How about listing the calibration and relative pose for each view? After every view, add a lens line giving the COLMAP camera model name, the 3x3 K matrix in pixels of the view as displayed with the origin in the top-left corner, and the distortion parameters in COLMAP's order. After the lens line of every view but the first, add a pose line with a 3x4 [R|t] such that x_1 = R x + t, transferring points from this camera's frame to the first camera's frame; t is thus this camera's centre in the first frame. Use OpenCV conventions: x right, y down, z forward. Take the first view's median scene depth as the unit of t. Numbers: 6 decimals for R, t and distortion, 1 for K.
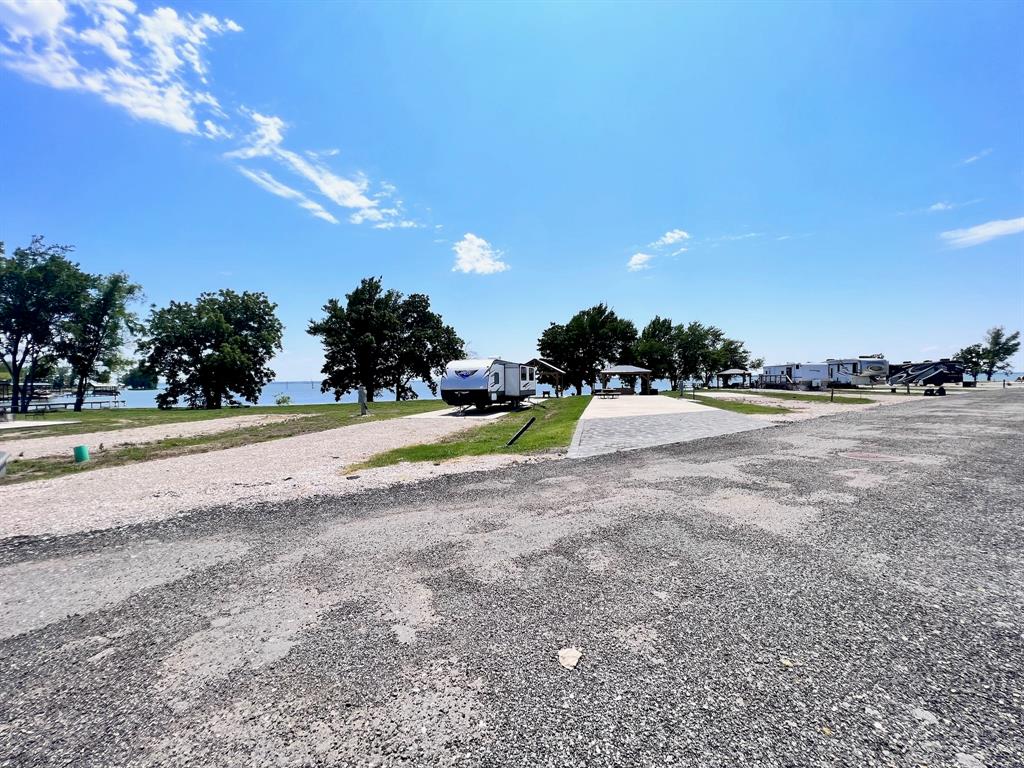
lens RADIAL K [[412.7, 0, 512.8], [0, 412.7, 387.1], [0, 0, 1]] dist [-0.002088, 0.000008]
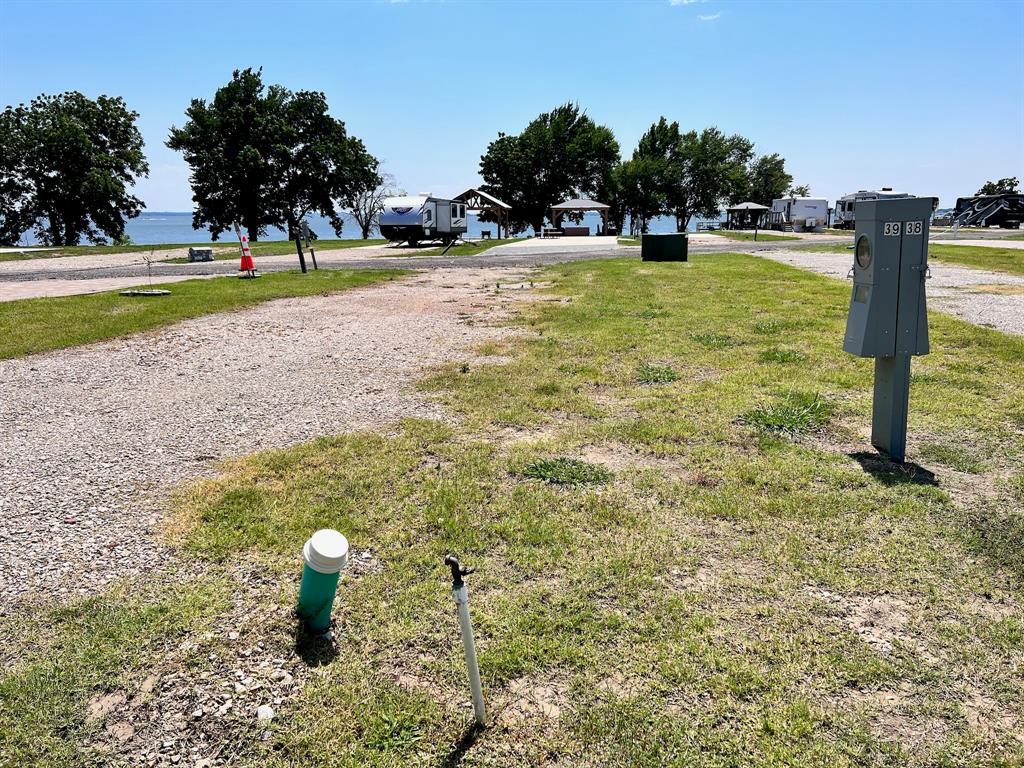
lens RADIAL K [[767.1, 0, 514.5], [0, 767.1, 382.8], [0, 0, 1]] dist [0.074025, -0.089448]
pose [[0.996703, -0.007498, 0.080794, 0.013020], [-0.008453, 0.980710, 0.195286, 0.006963], [-0.080700, -0.195325, 0.977413, -0.505474]]
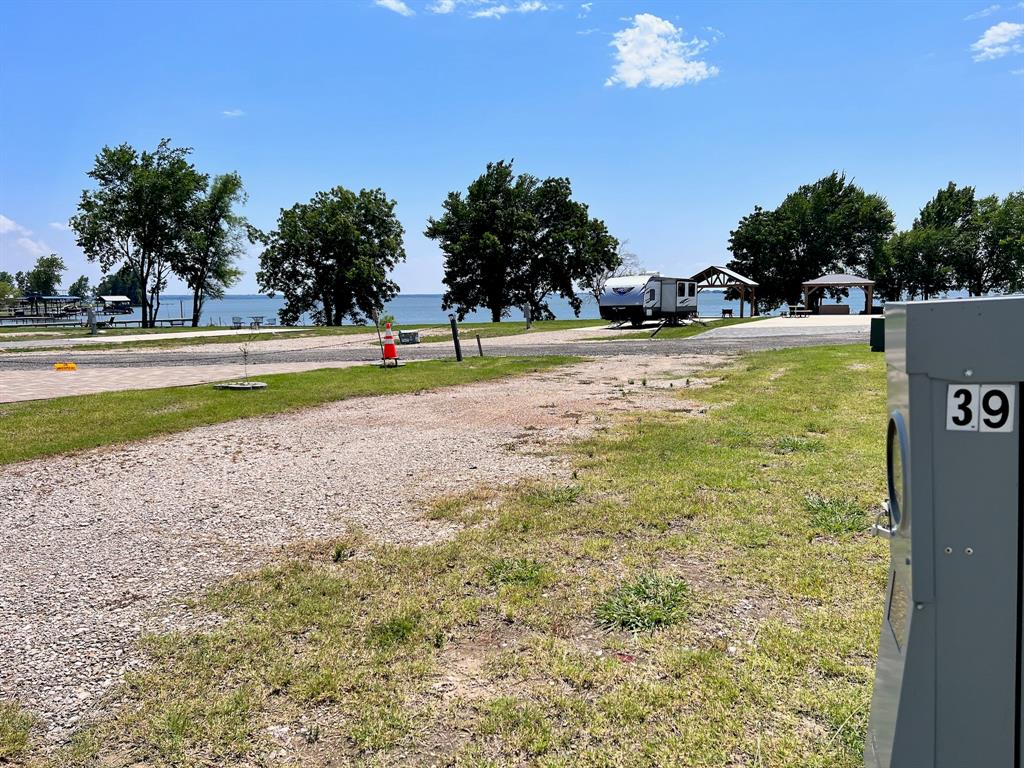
lens RADIAL K [[761.1, 0, 514.2], [0, 761.1, 387.8], [0, 0, 1]] dist [0.064180, -0.077741]
pose [[0.966566, 0.031704, -0.254452, 0.065154], [-0.004247, 0.994170, 0.107738, 0.002860], [0.256385, -0.103055, 0.961065, -0.431279]]
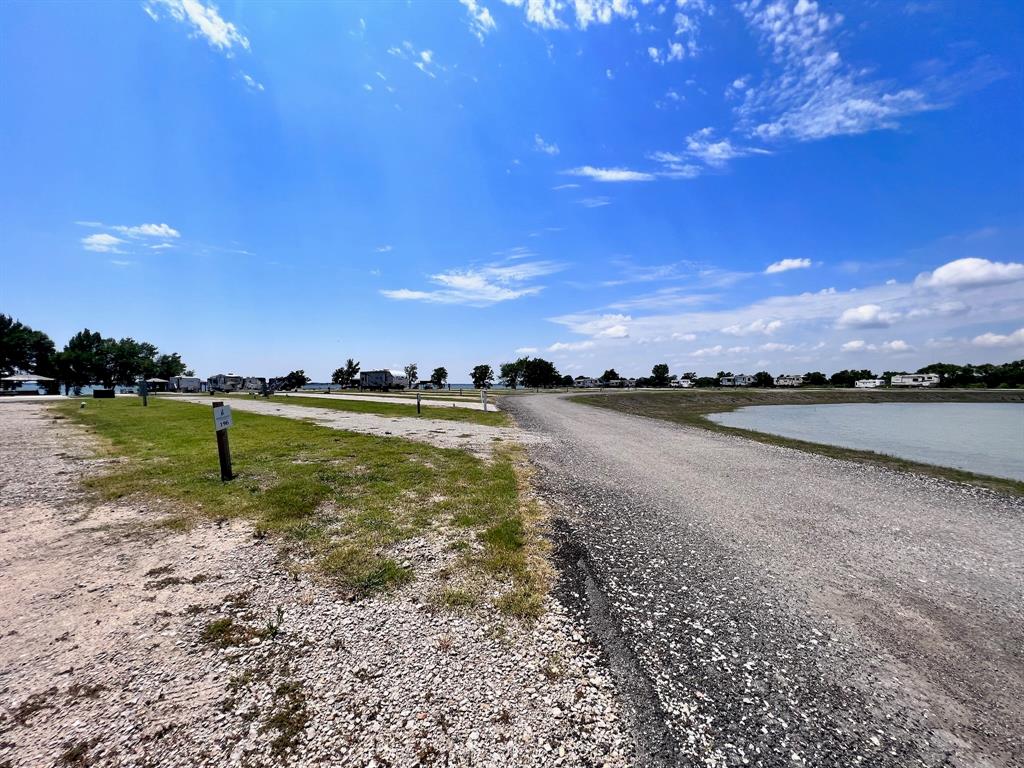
lens RADIAL K [[413.6, 0, 512.0], [0, 413.6, 384.0], [0, 0, 1]] dist [-0.009452, 0.000181]
pose [[0.482075, 0.014268, 0.876014, -0.126820], [0.009287, 0.999728, -0.021393, 0.021354], [-0.876081, 0.018448, 0.481811, -0.974366]]
